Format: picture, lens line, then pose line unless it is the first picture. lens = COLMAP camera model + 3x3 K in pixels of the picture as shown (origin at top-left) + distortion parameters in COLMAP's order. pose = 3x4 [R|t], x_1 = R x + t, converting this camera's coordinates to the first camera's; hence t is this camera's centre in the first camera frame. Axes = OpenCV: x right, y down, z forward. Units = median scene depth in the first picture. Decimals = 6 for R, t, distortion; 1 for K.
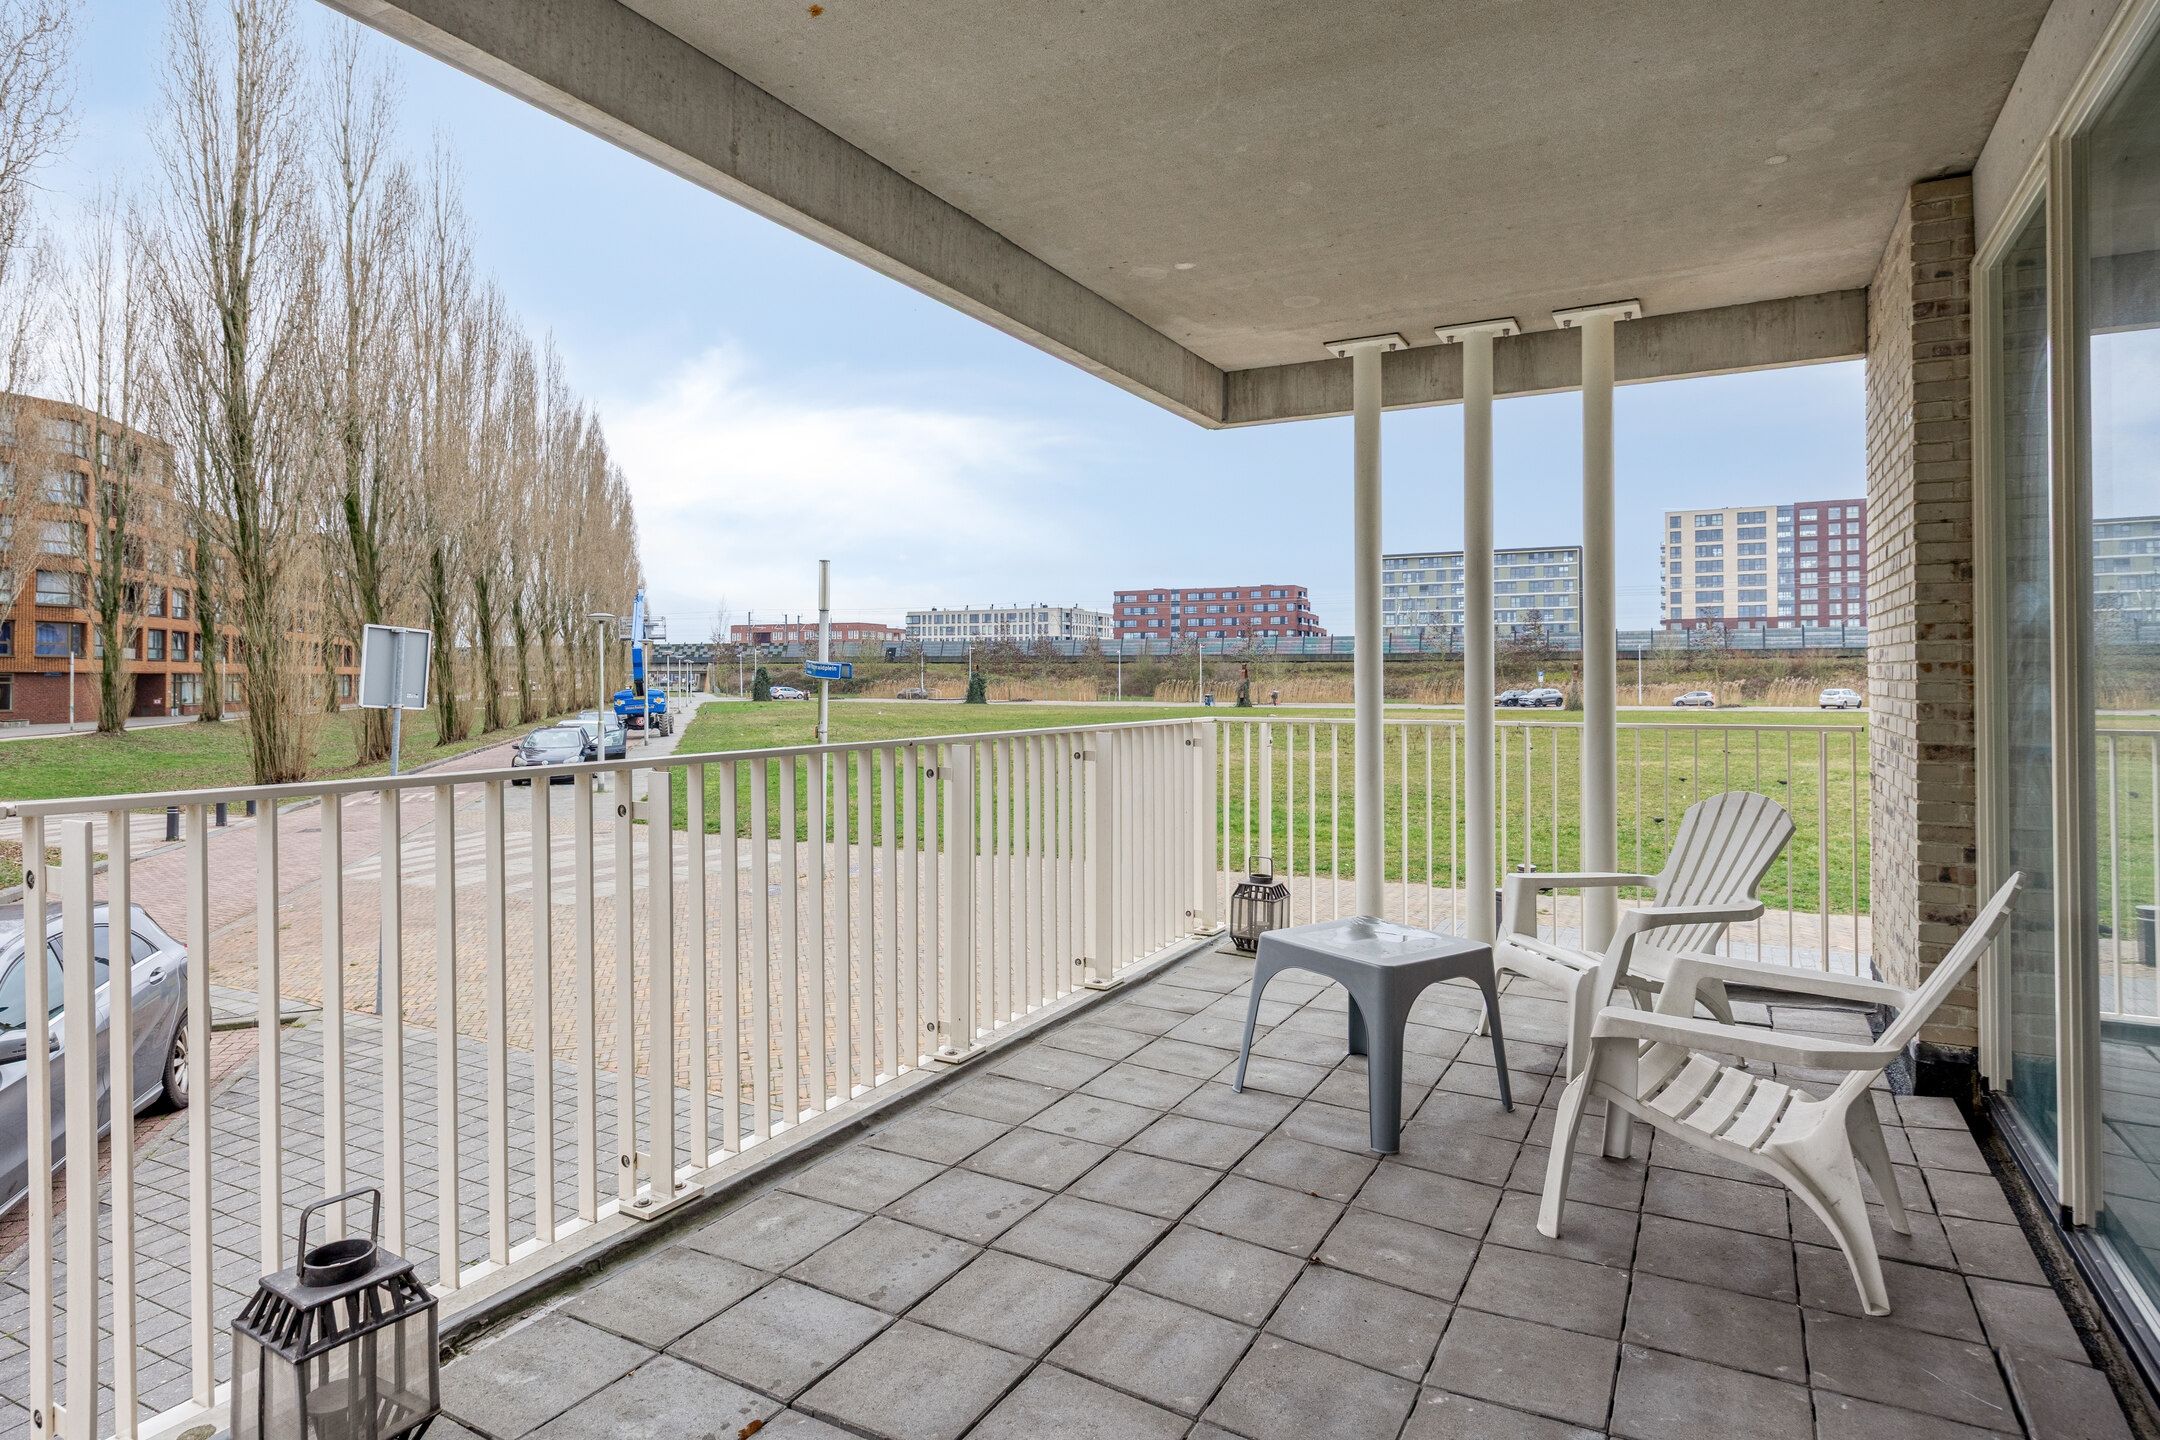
lens RADIAL K [[1170.8, 0, 1068.1], [0, 1170.8, 680.9], [0, 0, 1]] dist [-0.009069, 0.001029]
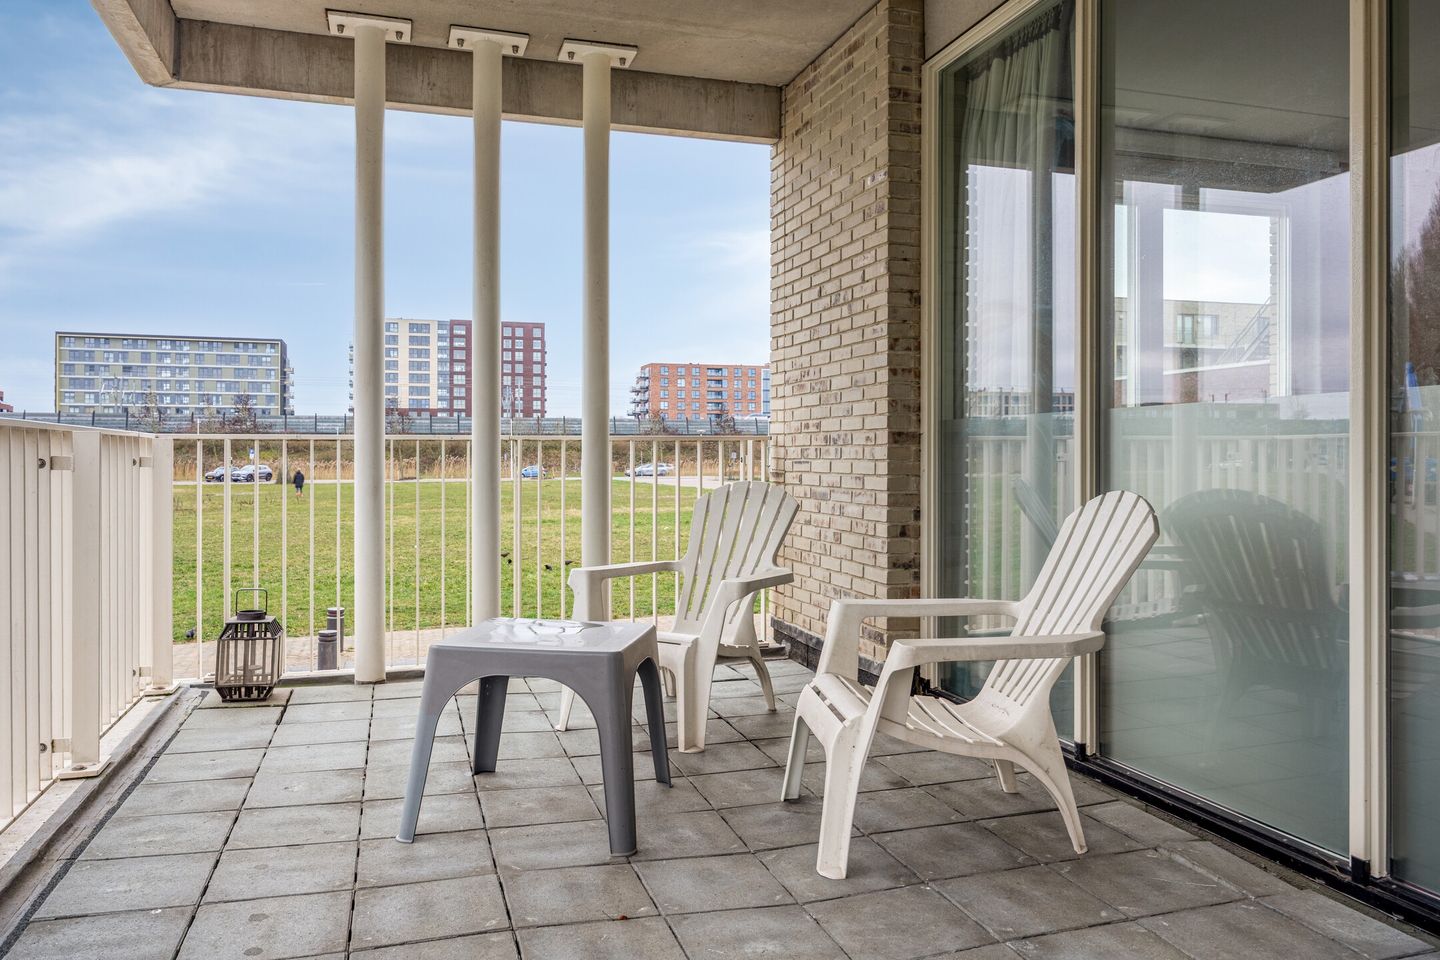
lens RADIAL K [[1040.3, 0, 717.1], [0, 1040.3, 469.4], [0, 0, 1]] dist [-0.004957, -0.000814]
pose [[0.683145, -0.006910, 0.730250, -0.091067], [0.001846, 0.999968, 0.007736, 0.033049], [-0.730280, -0.003937, 0.683136, 0.134022]]
